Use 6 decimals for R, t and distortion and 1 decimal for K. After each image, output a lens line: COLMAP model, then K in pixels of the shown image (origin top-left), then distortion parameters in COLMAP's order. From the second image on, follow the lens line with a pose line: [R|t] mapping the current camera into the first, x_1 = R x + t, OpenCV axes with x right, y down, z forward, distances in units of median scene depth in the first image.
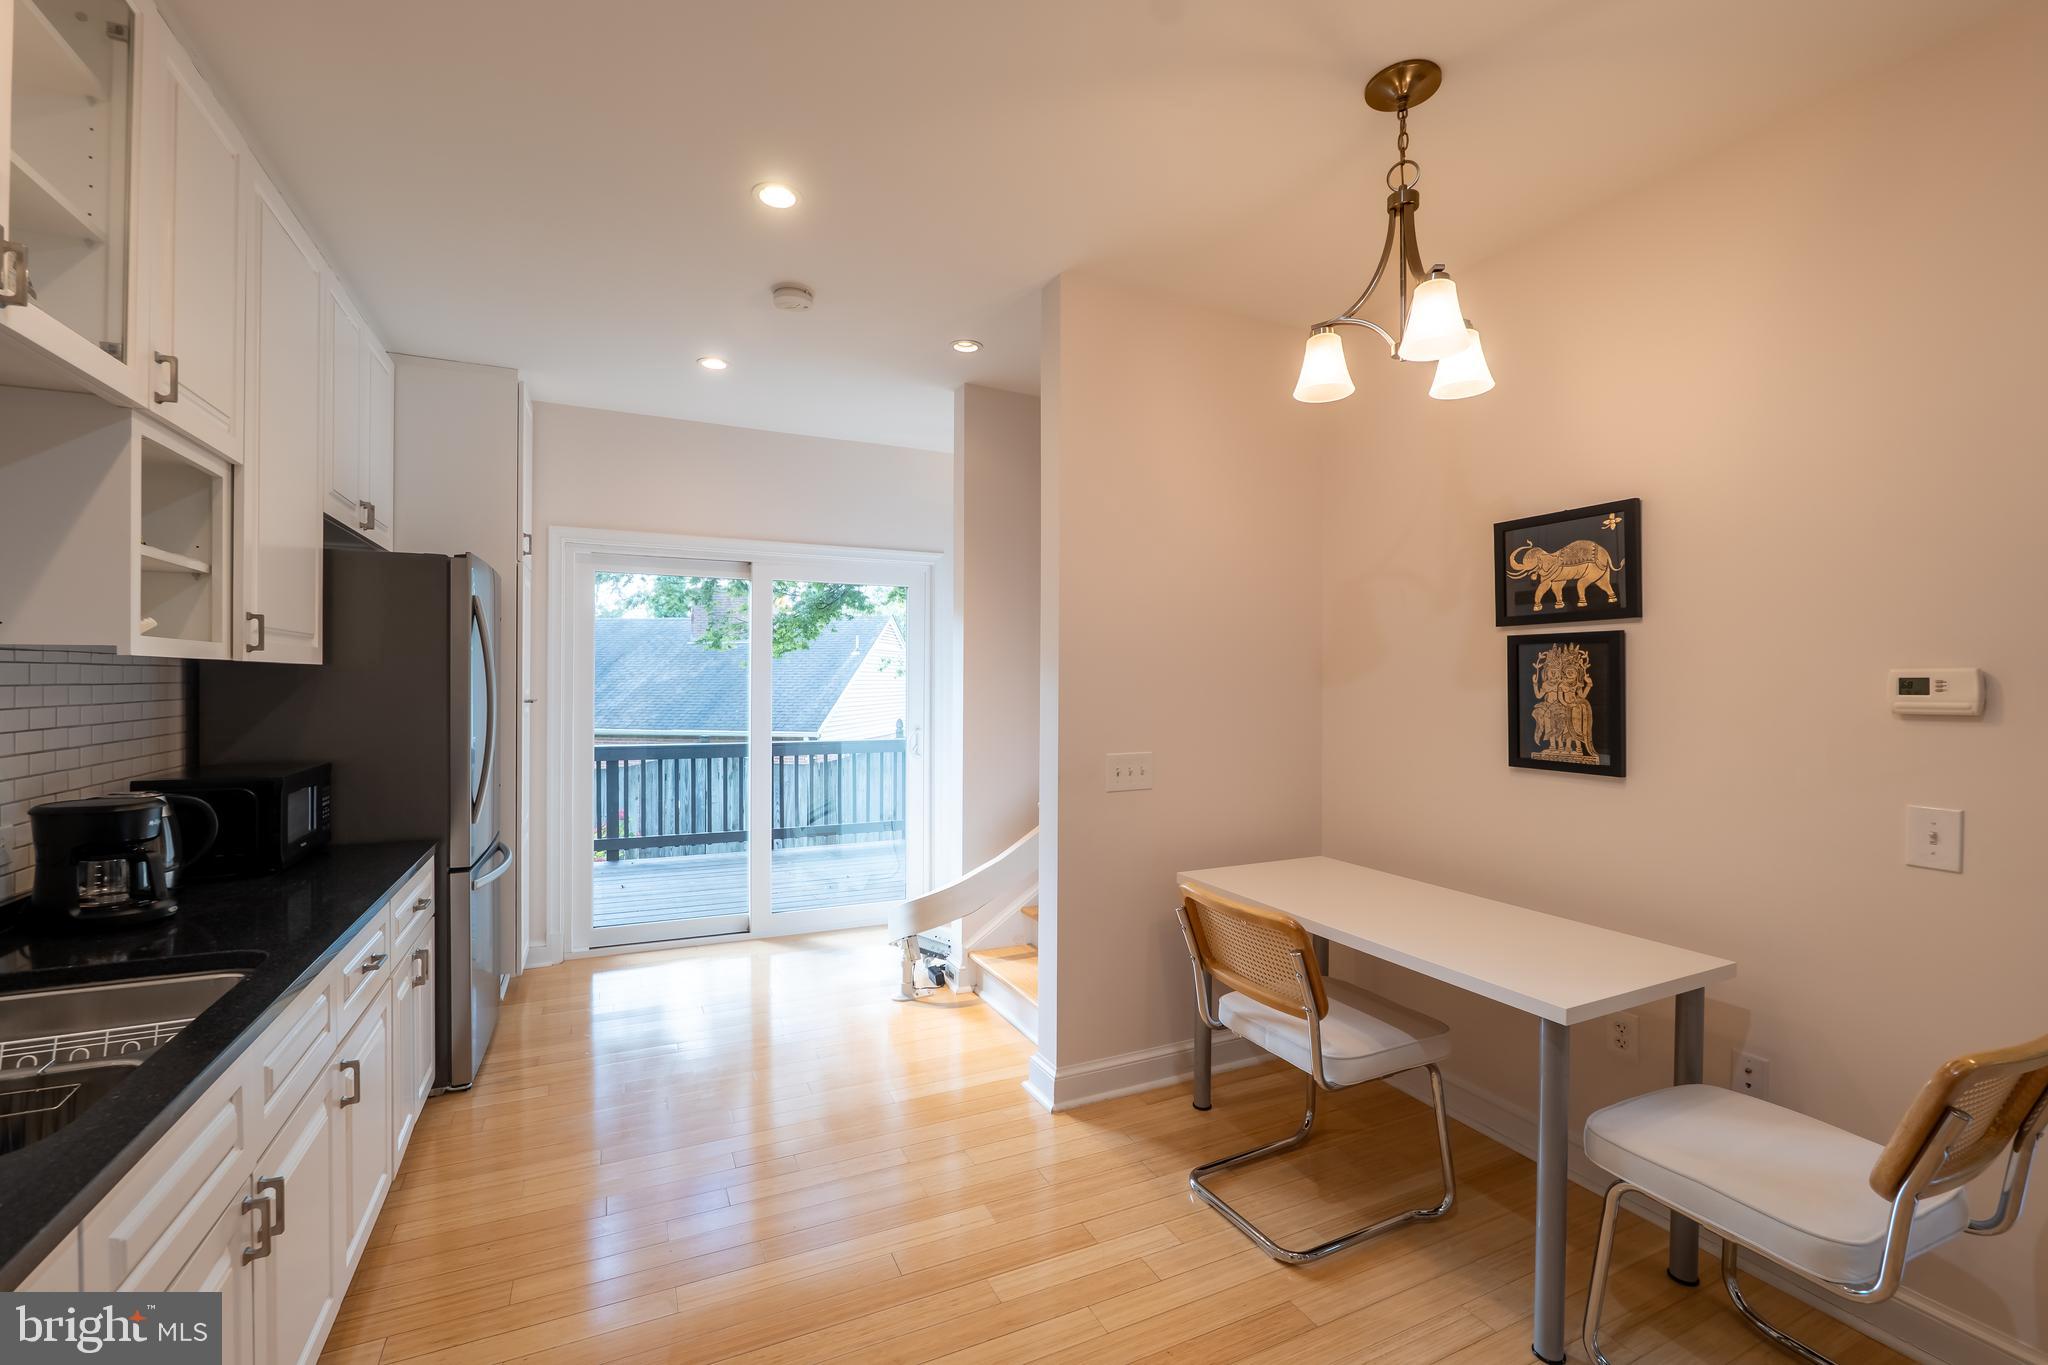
lens RADIAL K [[860.7, 0, 1024.0], [0, 860.7, 682.5], [0, 0, 1]] dist [-0.001061, -0.000126]
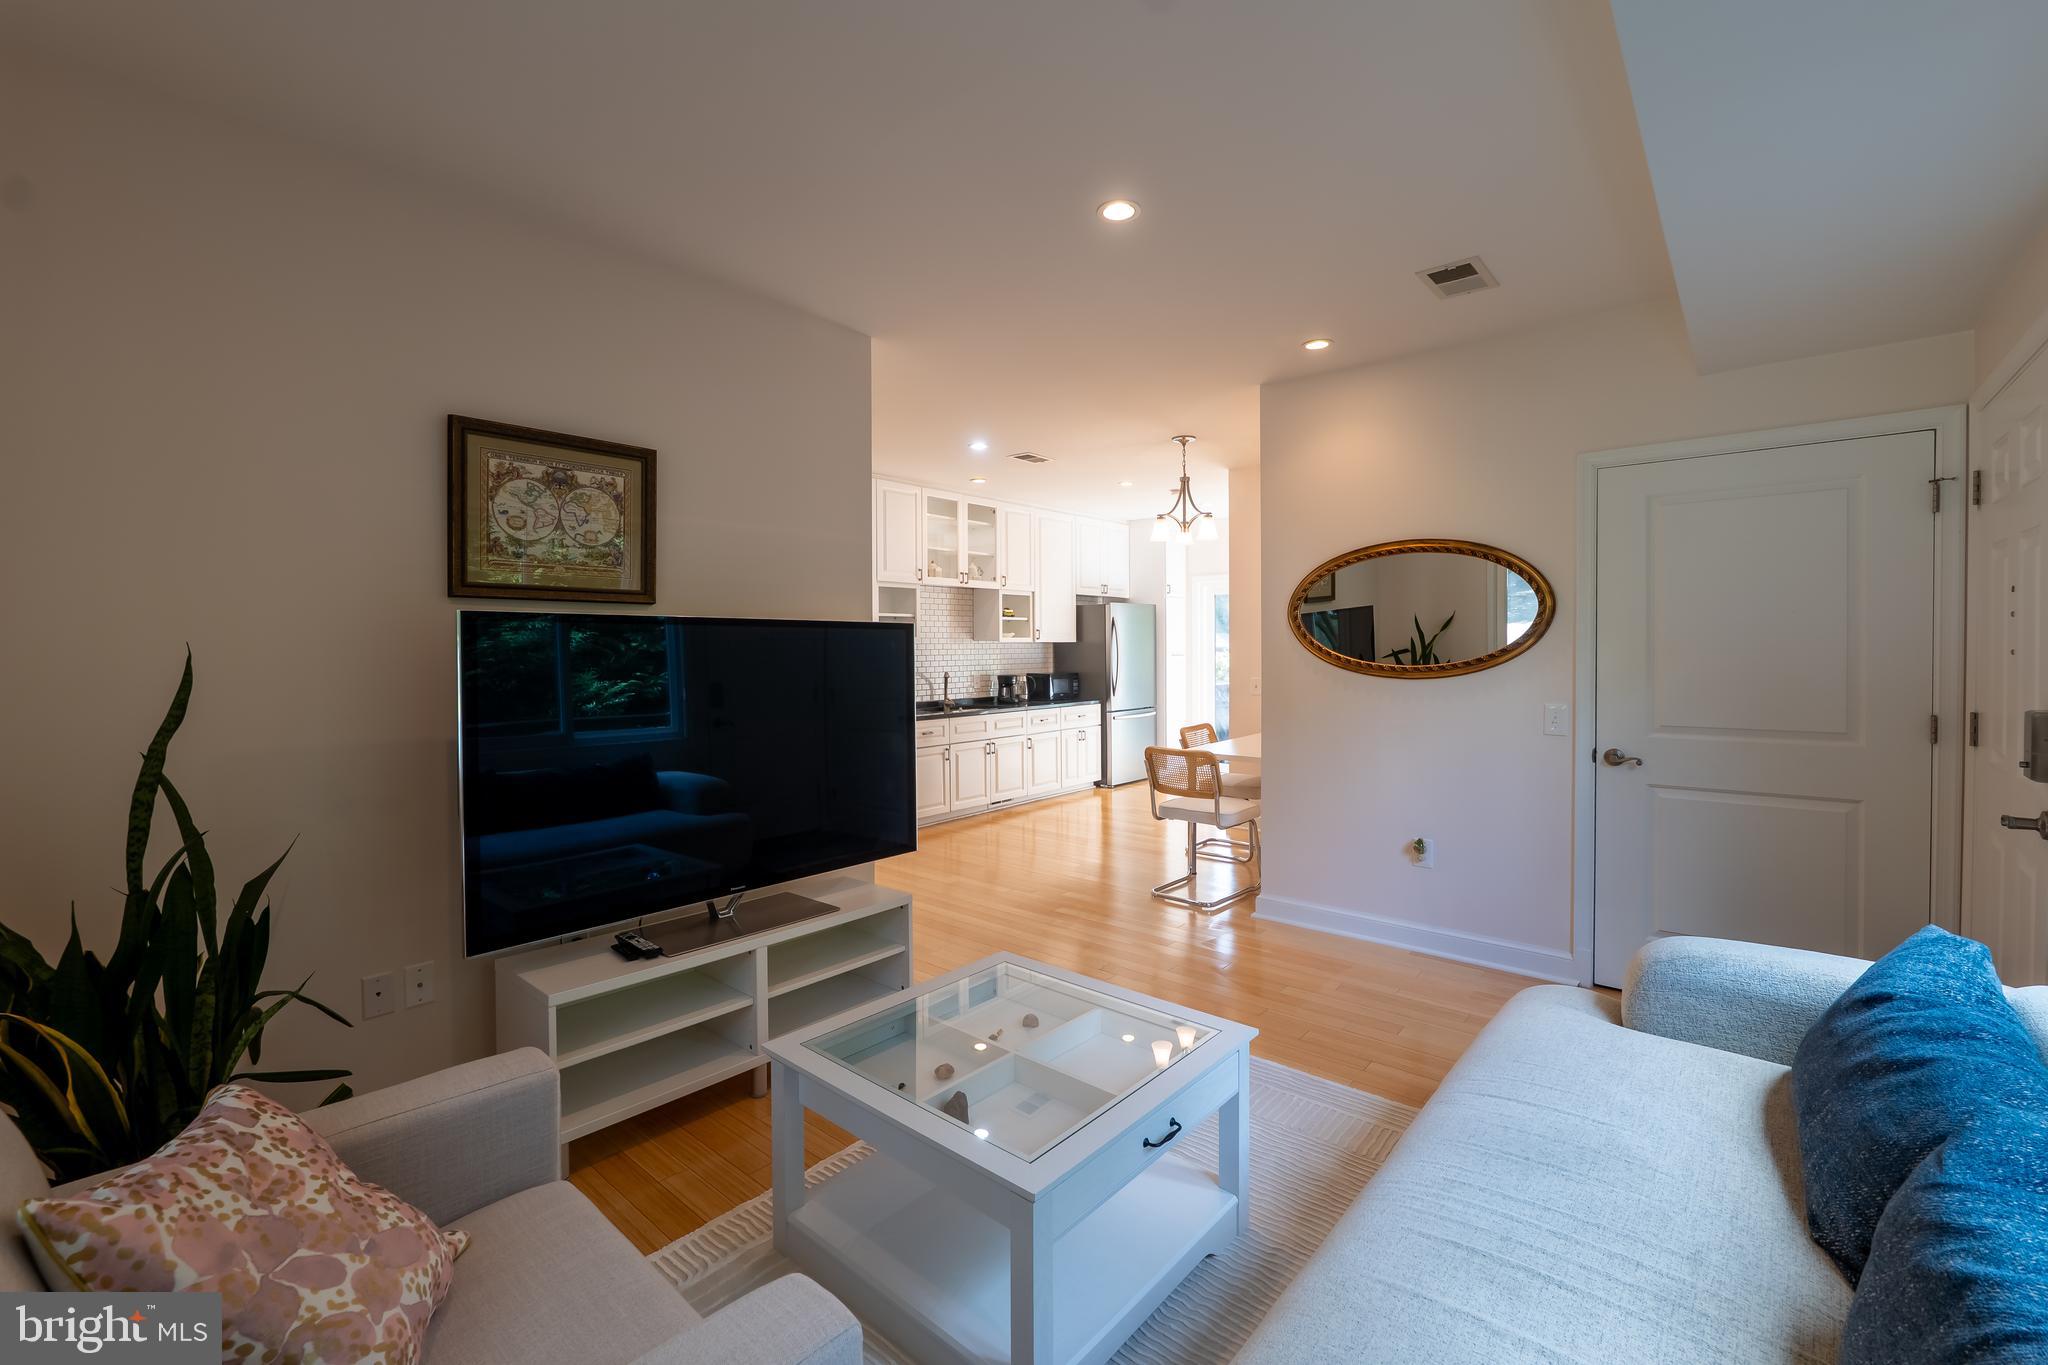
lens RADIAL K [[874.4, 0, 998.8], [0, 874.4, 668.6], [0, 0, 1]] dist [-0.001542, -0.000106]
pose [[0.381609, 0.016227, -0.924181, 2.486000], [0.006101, 0.999780, 0.020073, 0.013424], [0.924304, -0.013298, 0.381426, -0.616077]]
